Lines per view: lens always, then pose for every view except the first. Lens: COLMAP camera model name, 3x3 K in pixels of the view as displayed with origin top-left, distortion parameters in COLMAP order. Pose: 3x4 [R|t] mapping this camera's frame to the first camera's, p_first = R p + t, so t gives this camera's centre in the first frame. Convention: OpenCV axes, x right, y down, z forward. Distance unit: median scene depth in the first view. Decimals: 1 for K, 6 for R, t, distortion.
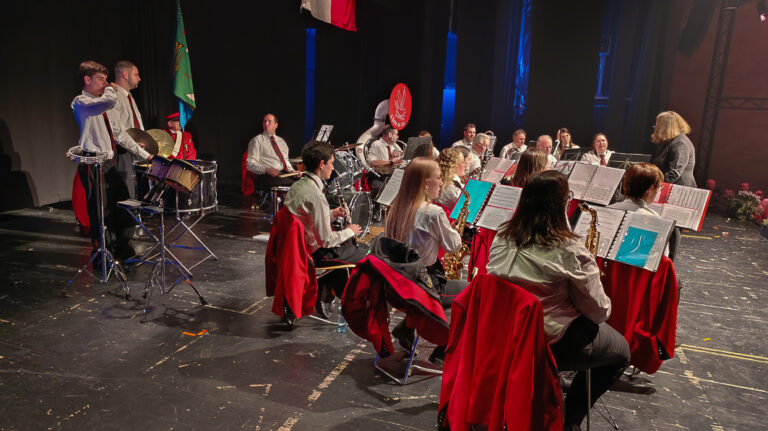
lens RADIAL K [[531.3, 0, 384.0], [0, 531.3, 215.5], [0, 0, 1]] dist [0.090234, -0.159178]
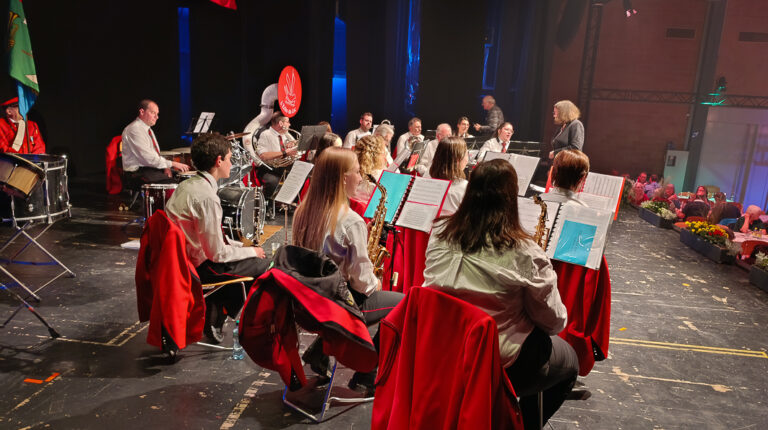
lens RADIAL K [[530.8, 0, 384.0], [0, 530.8, 215.0], [0, 0, 1]] dist [0.003081, -0.000523]
pose [[0.976712, -0.038603, 0.211053, -0.023418], [0.035493, 0.999199, 0.018505, -0.012061], [-0.211598, -0.010583, 0.977300, 0.146941]]
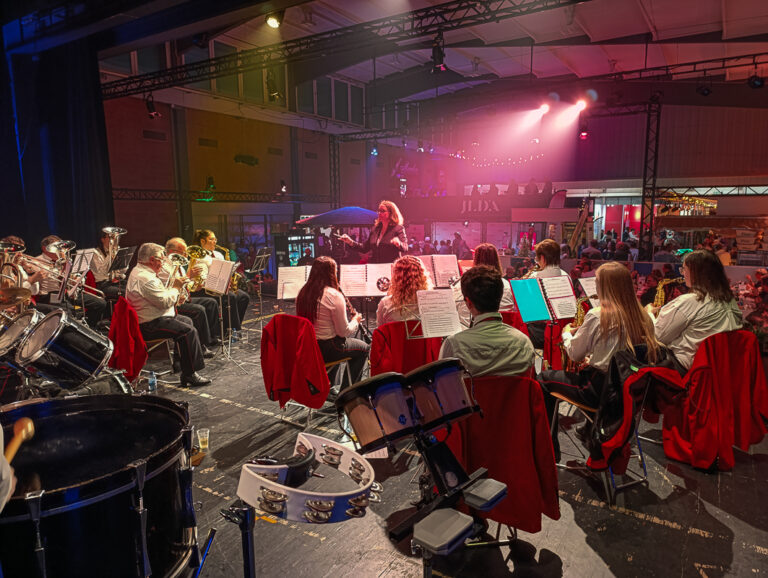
lens RADIAL K [[529.8, 0, 381.2], [0, 529.8, 286.3], [0, 0, 1]] dist [0.041400, -0.043824]
pose [[0.220489, -0.182873, 0.958093, -0.796234], [0.212204, 0.967733, 0.135878, -0.230586], [-0.952026, 0.173352, 0.252181, 0.936137]]
